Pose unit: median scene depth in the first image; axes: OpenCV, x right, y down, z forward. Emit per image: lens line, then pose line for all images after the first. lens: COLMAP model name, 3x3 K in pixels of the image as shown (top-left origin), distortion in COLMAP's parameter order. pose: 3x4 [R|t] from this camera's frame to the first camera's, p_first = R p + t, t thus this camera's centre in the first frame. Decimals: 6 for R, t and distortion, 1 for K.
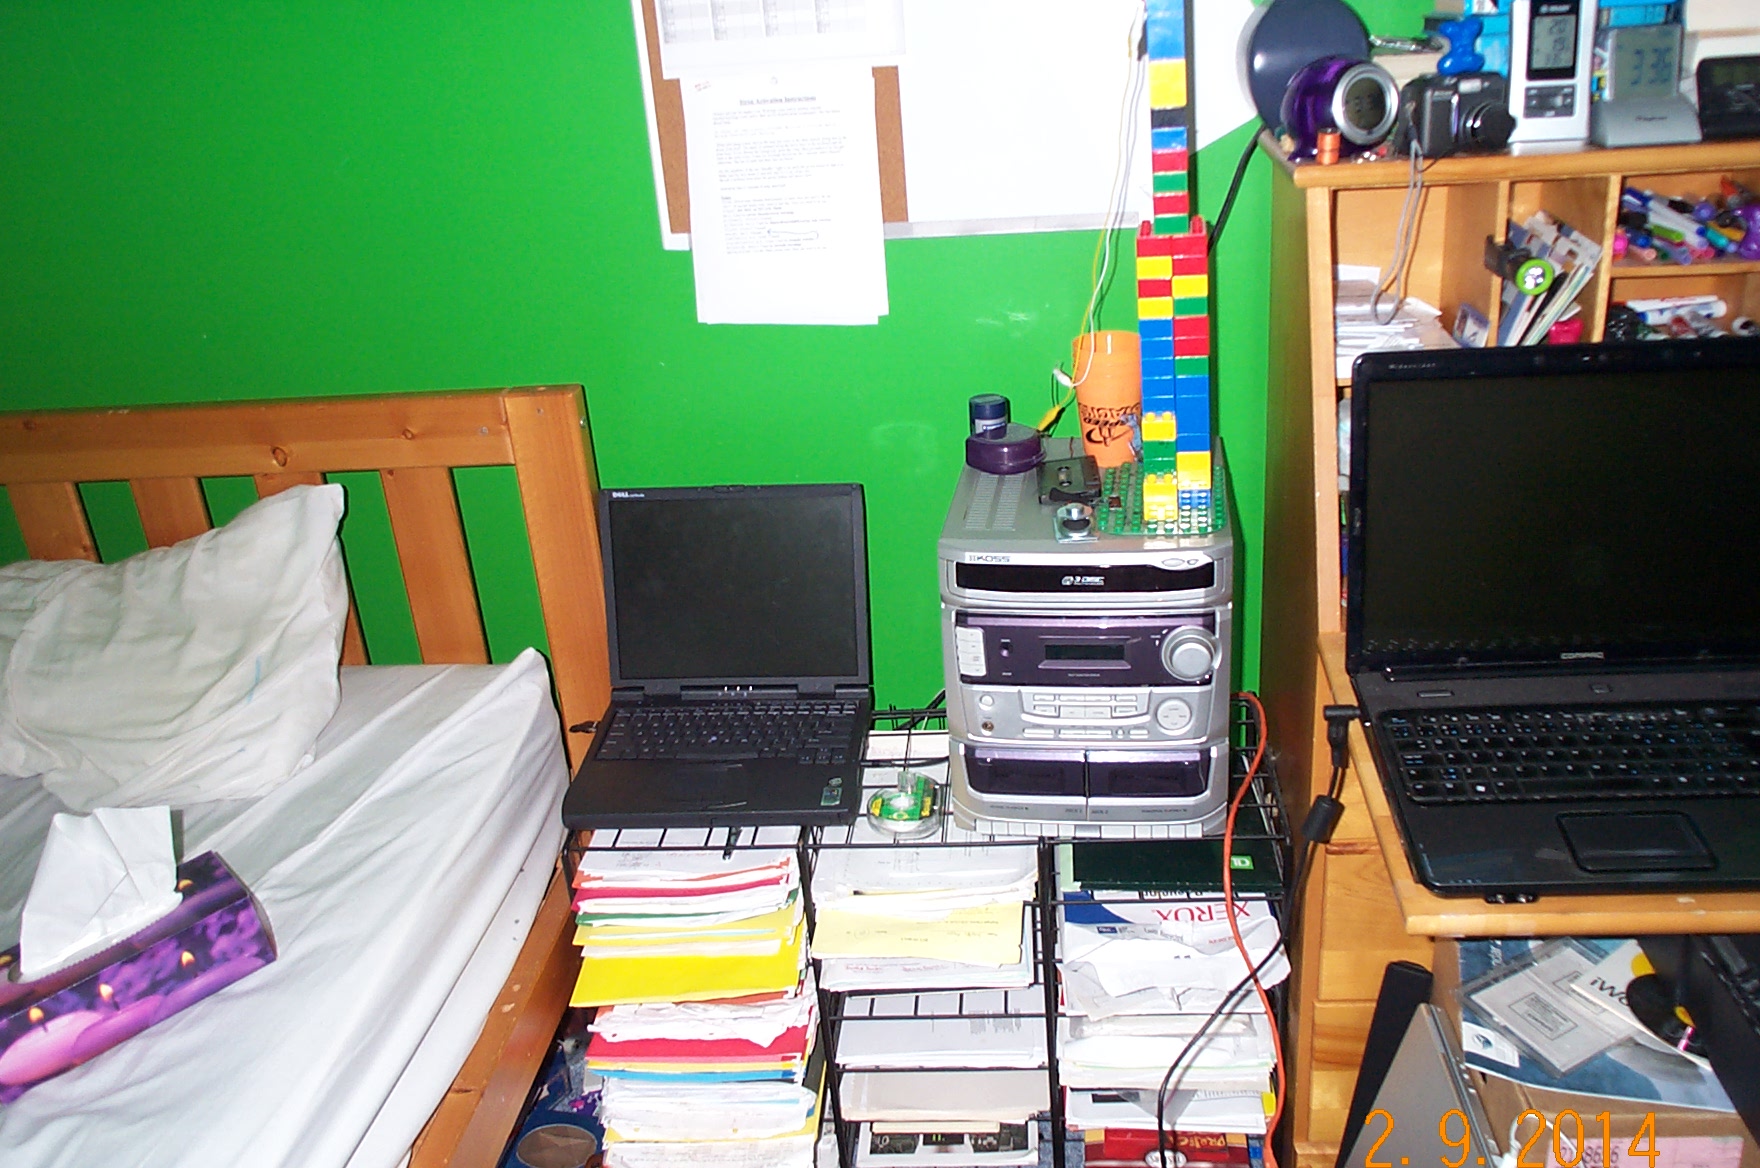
lens RADIAL K [[1500.9, 0, 919.9], [0, 1500.9, 596.2], [0, 0, 1]] dist [-0.076883, 0.104722]
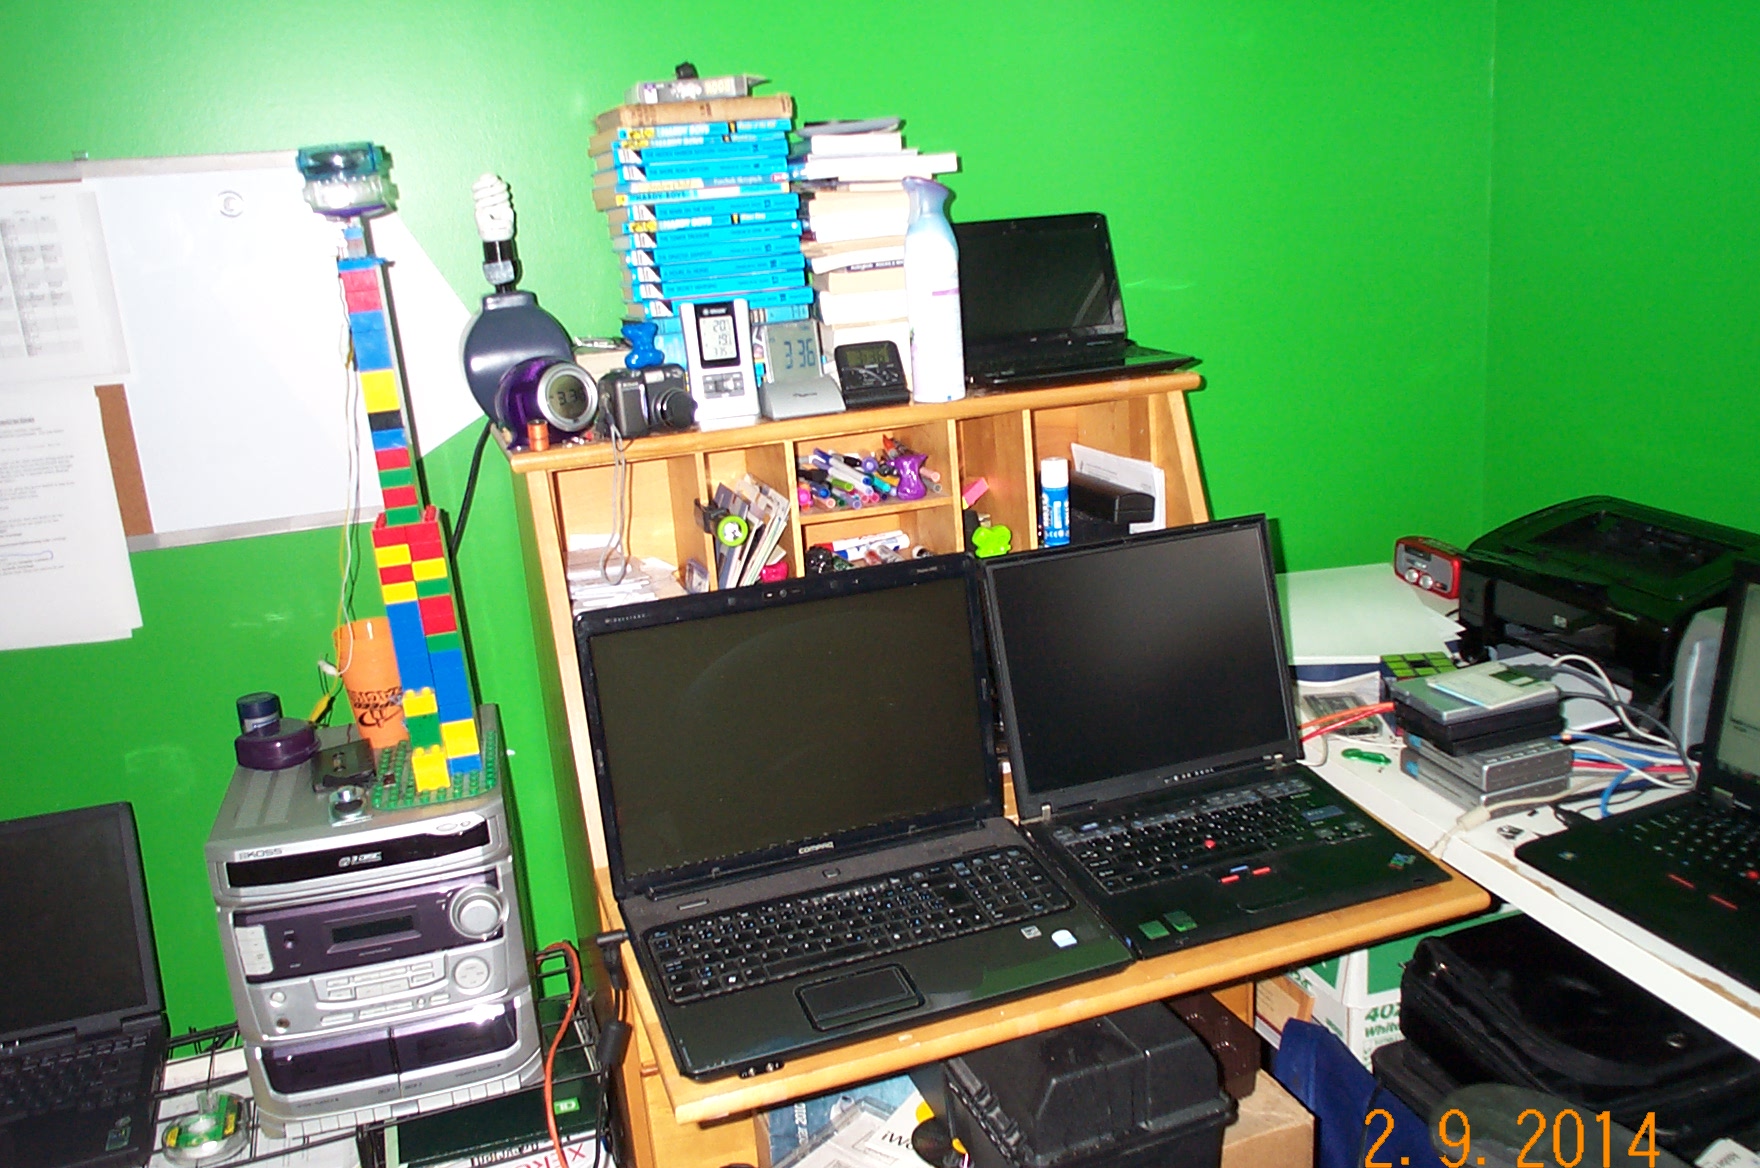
lens RADIAL K [[1500.9, 0, 919.9], [0, 1500.9, 596.2], [0, 0, 1]] dist [-0.076883, 0.104722]
pose [[0.908023, -0.104950, 0.405560, 0.062173], [0.175249, 0.974492, -0.140193, 0.023546], [-0.380502, 0.198372, 0.903254, -0.100174]]
